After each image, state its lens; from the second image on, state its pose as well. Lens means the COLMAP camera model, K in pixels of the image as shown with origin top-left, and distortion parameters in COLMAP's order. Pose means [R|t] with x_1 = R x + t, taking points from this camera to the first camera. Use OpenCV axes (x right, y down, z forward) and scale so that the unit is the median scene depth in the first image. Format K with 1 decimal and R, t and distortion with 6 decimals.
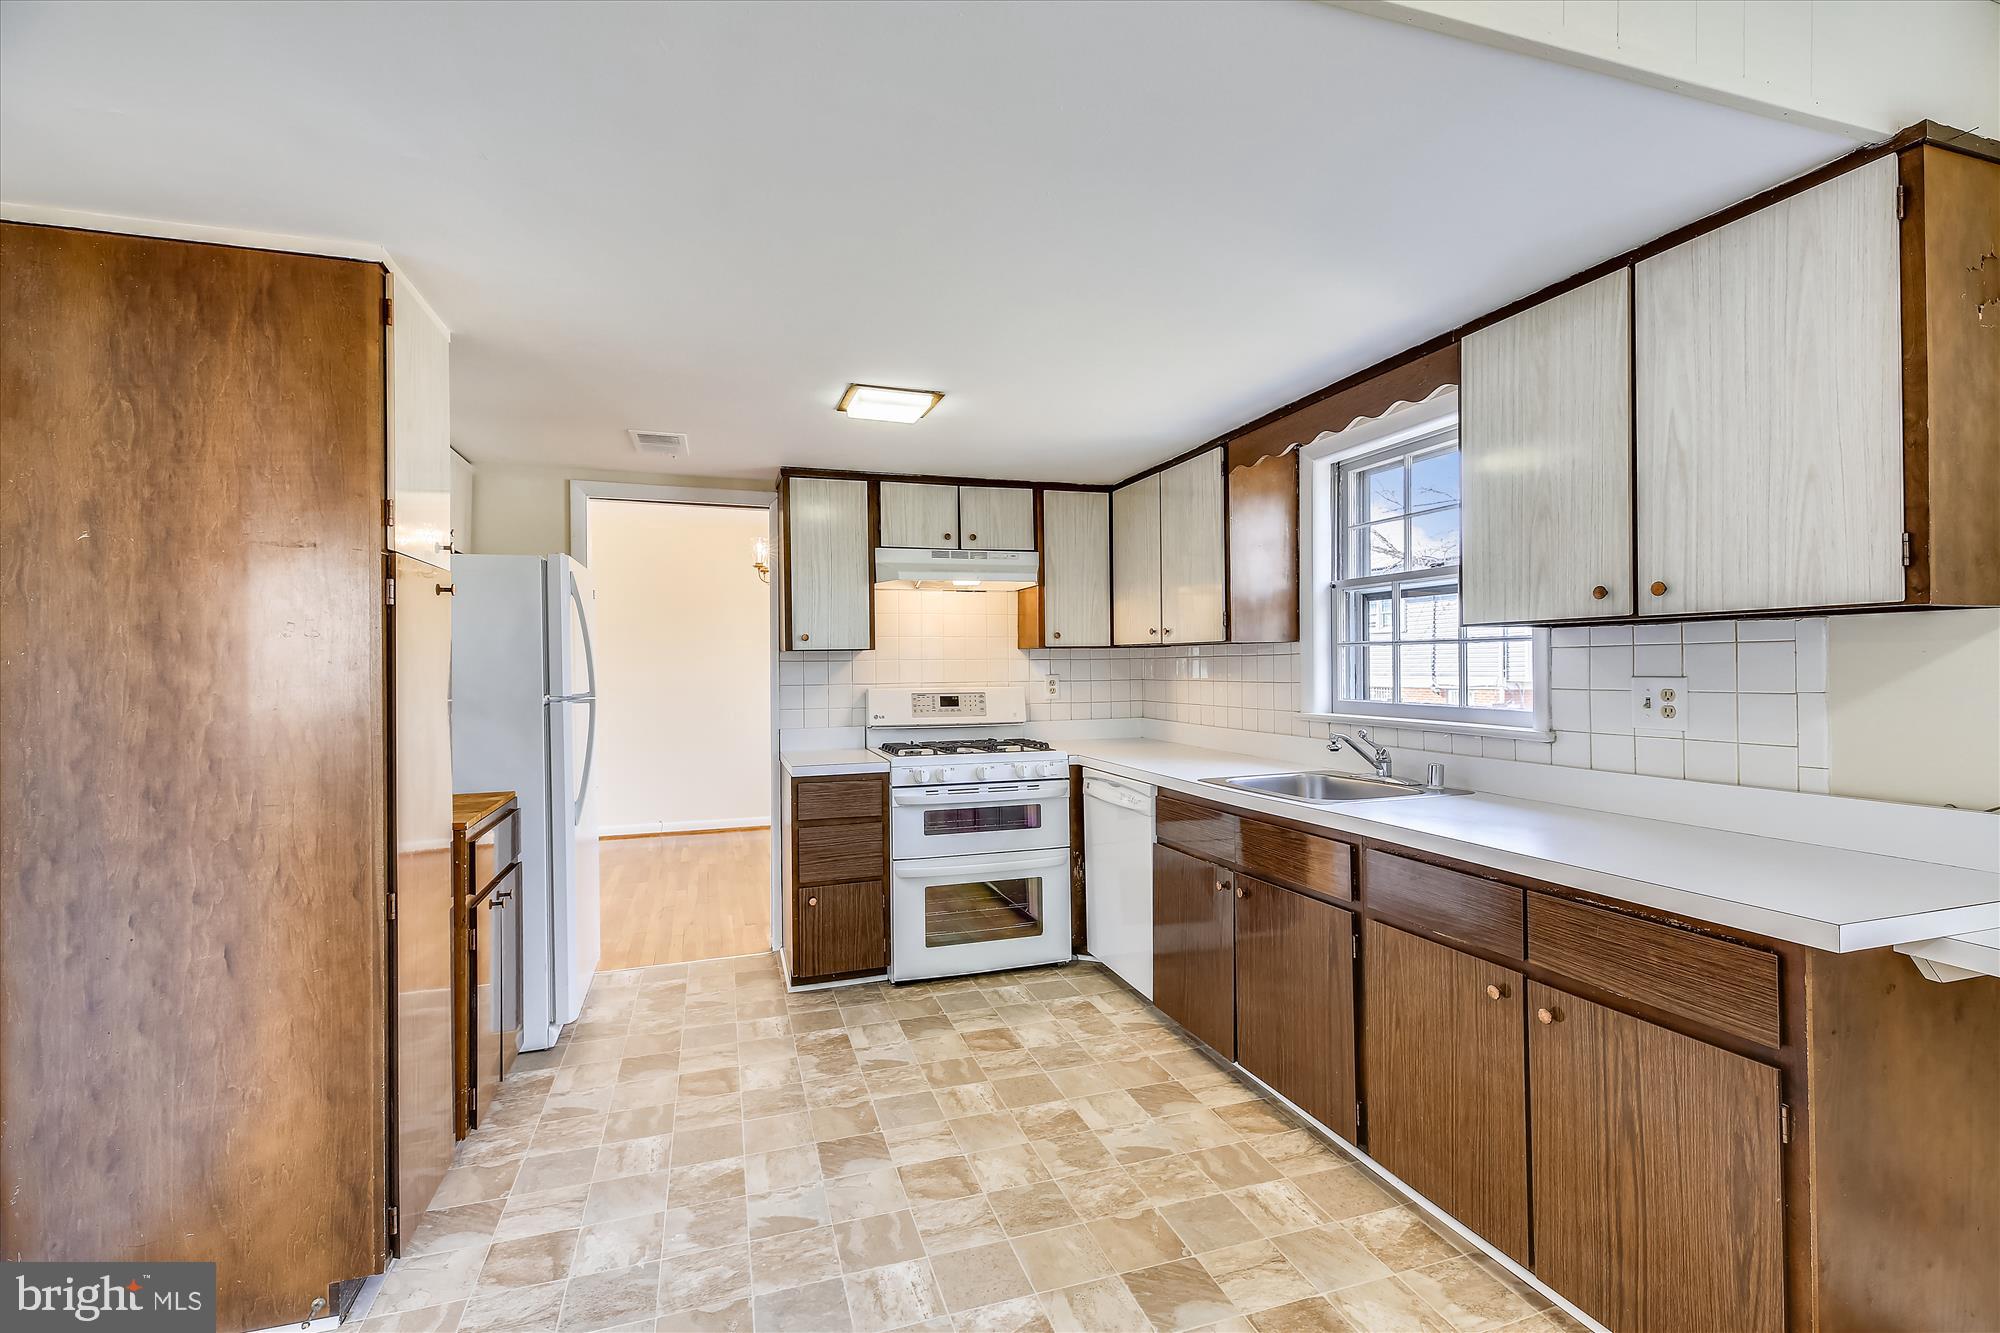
lens RADIAL K [[891.5, 0, 999.5], [0, 891.5, 660.7], [0, 0, 1]] dist [0.015485, -0.004072]
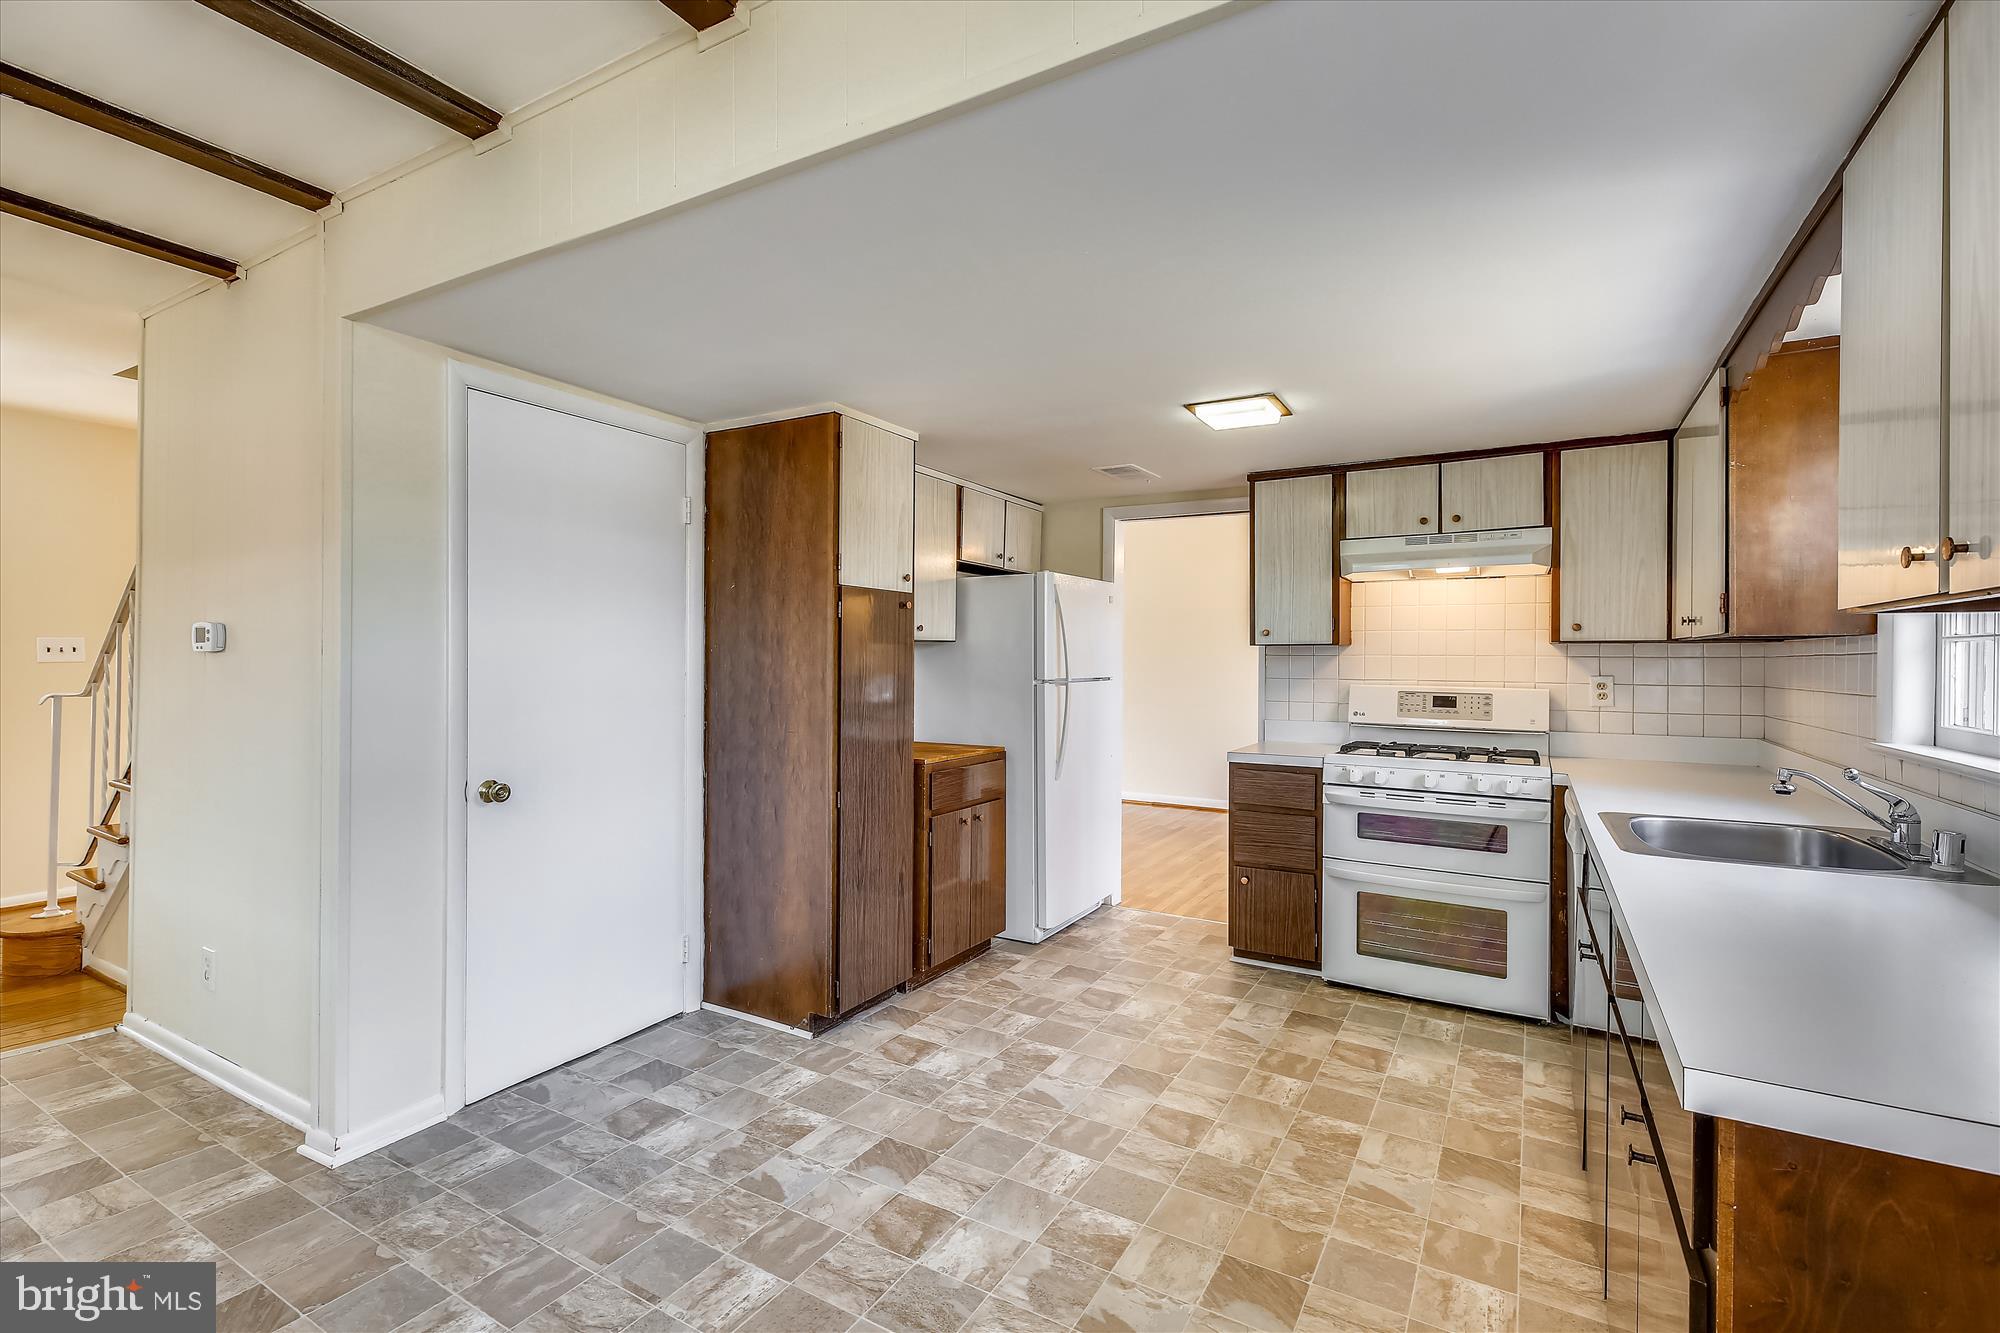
lens RADIAL K [[891.5, 0, 985.1], [0, 891.5, 660.9], [0, 0, 1]] dist [0.015485, -0.004072]
pose [[0.659488, 0.016155, -0.751542, 0.385761], [-0.010321, 0.999869, 0.012436, -0.002687], [0.751644, -0.000444, 0.659568, 0.062934]]
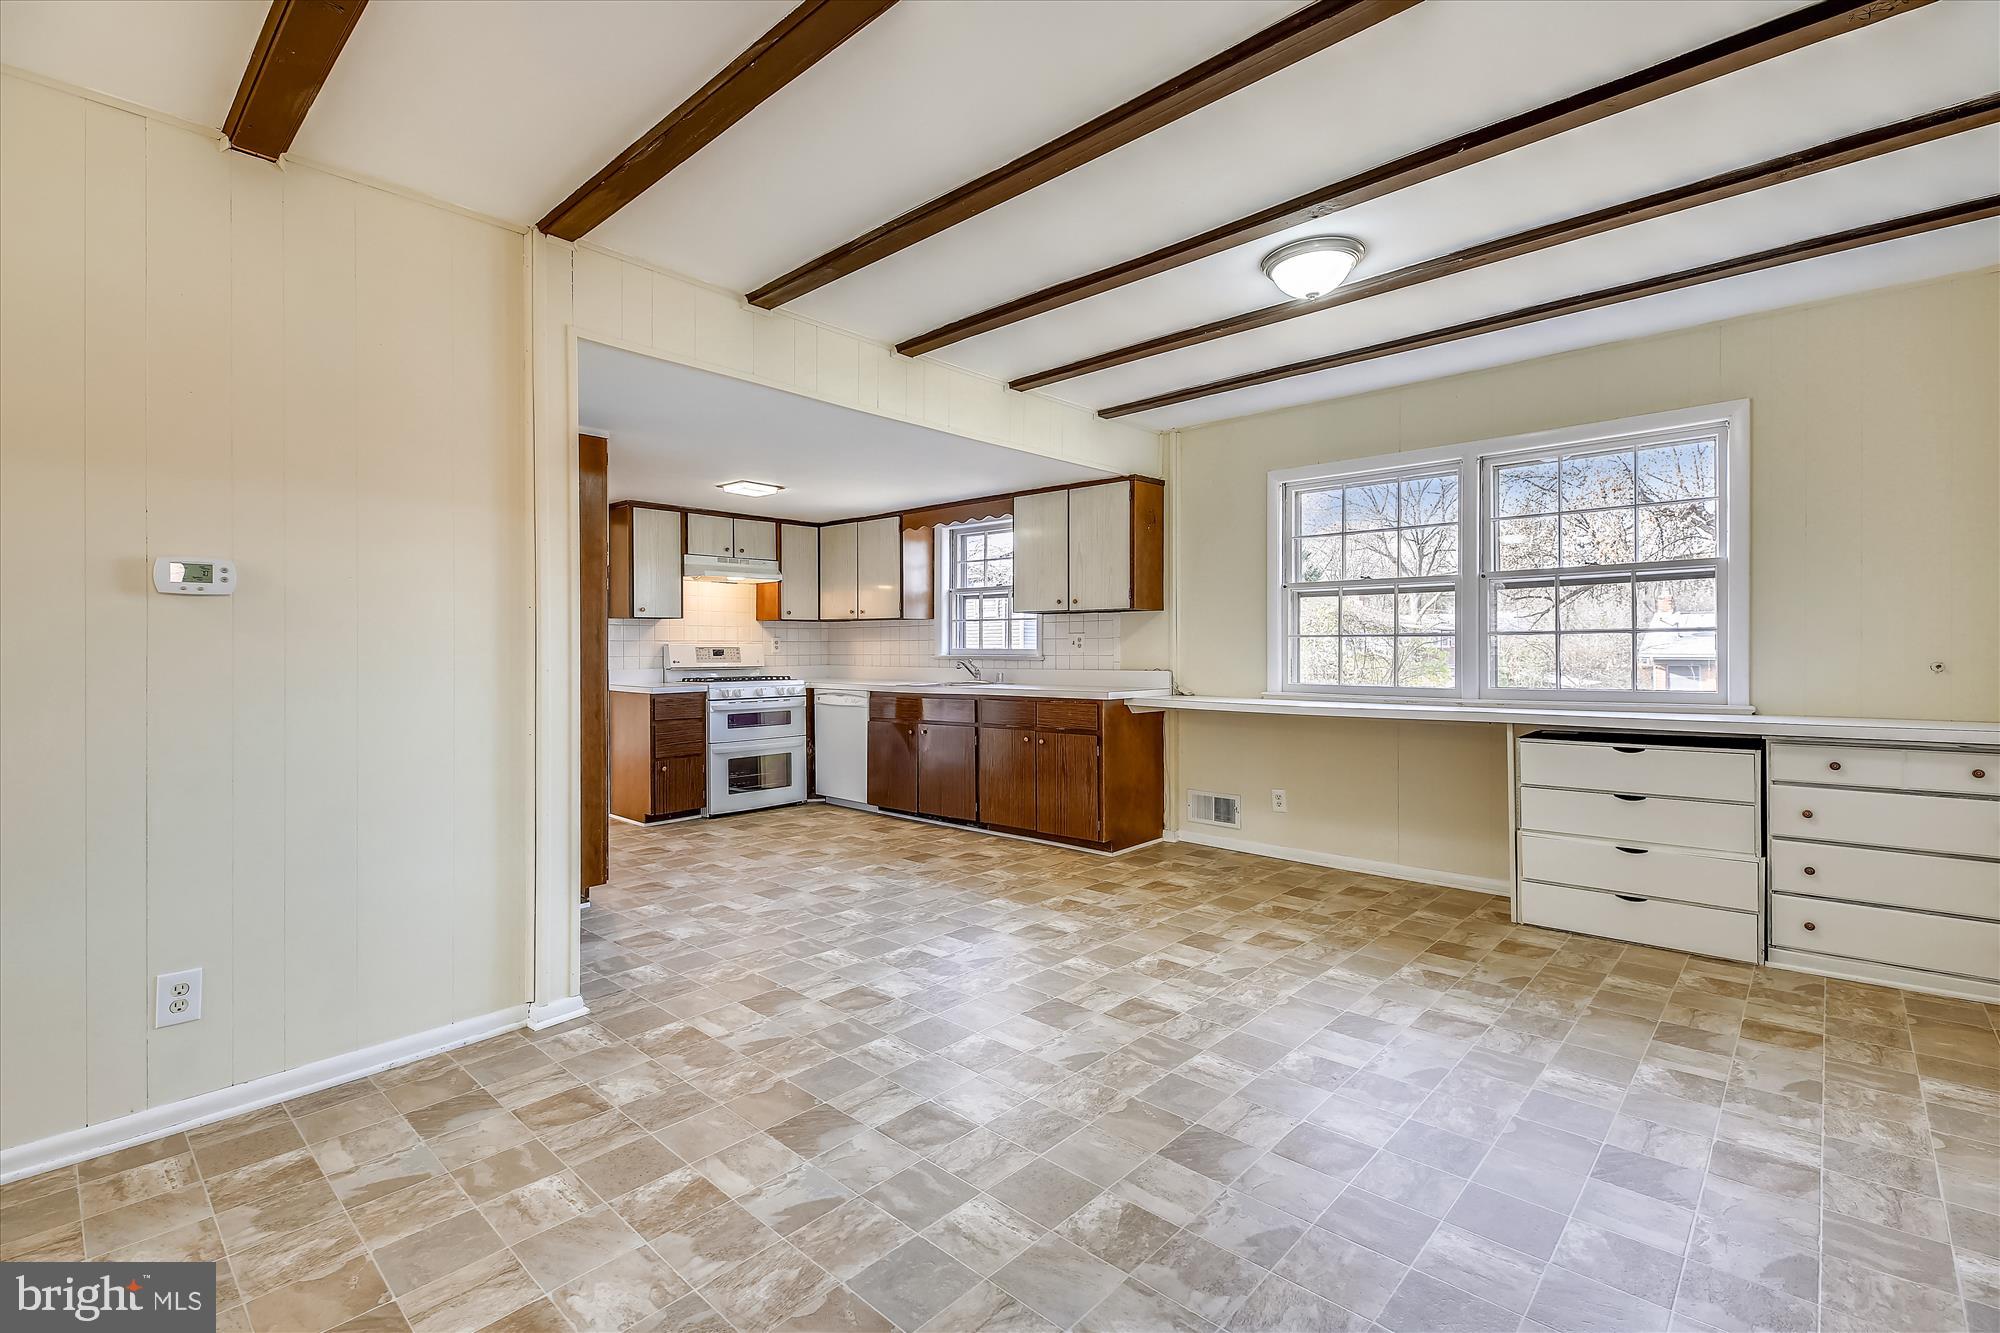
lens RADIAL K [[891.5, 0, 1000.2], [0, 891.5, 649.6], [0, 0, 1]] dist [0.015485, -0.004072]
pose [[0.872784, 0.007296, 0.488051, -0.474771], [-0.009745, 0.999949, 0.002477, 0.038254], [-0.488009, -0.006918, 0.872811, -0.750703]]
